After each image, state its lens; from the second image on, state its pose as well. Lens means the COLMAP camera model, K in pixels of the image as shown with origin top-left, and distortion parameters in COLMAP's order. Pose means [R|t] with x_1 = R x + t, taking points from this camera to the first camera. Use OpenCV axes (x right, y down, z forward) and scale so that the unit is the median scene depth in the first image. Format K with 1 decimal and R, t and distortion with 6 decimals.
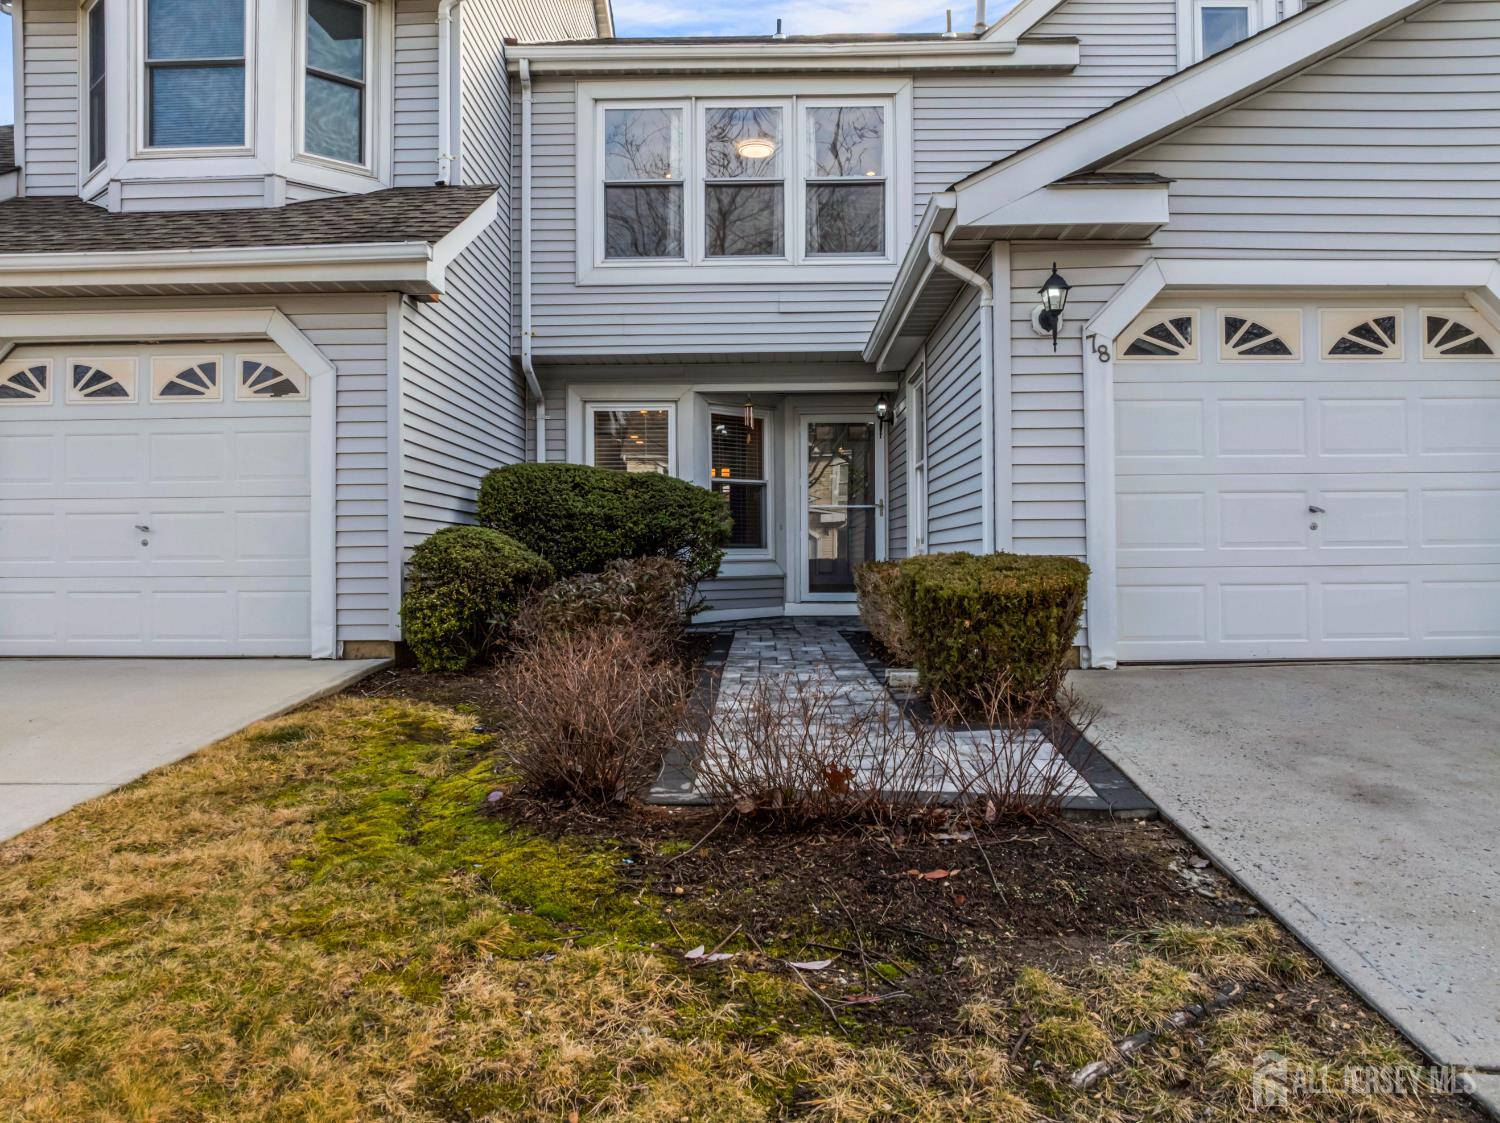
lens RADIAL K [[1068.9, 0, 750.4], [0, 1068.9, 562.3], [0, 0, 1]] dist [-0.044010, 0.007820]
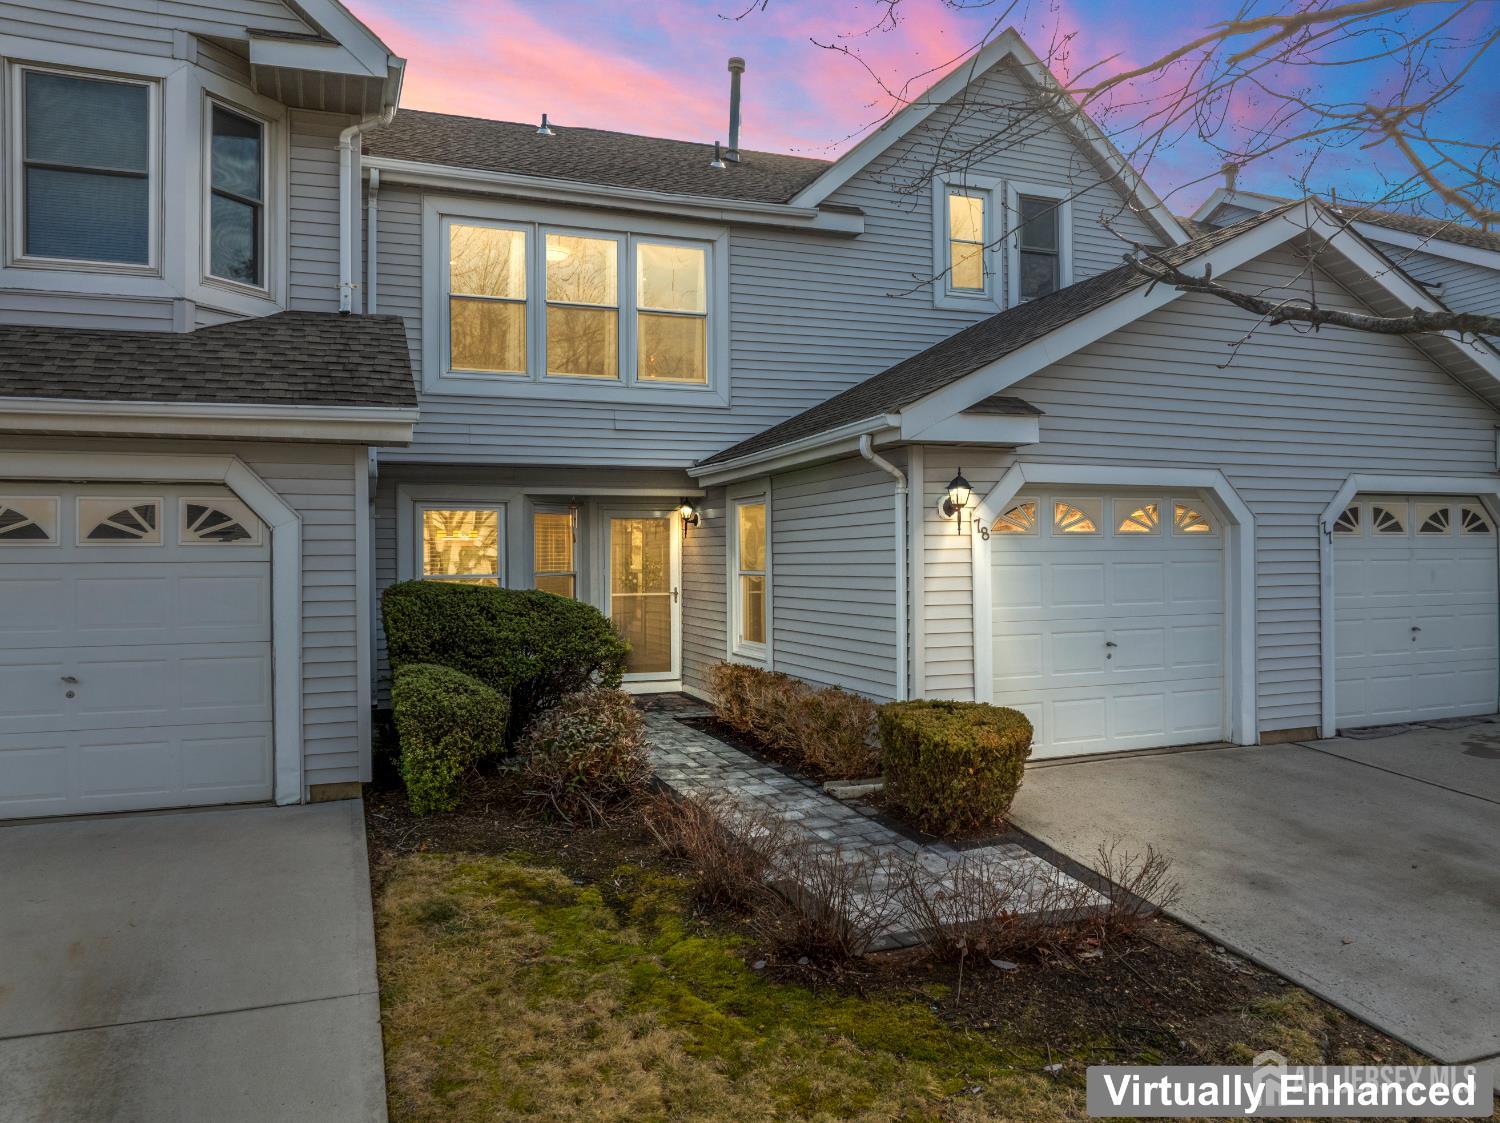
lens RADIAL K [[1068.9, 0, 749.6], [0, 1068.9, 565.3], [0, 0, 1]] dist [-0.044010, 0.007820]
pose [[0.926555, -0.002632, 0.376149, -0.365385], [0.003445, 0.999993, -0.001489, -0.130895], [-0.376143, 0.002676, 0.926558, -0.097145]]
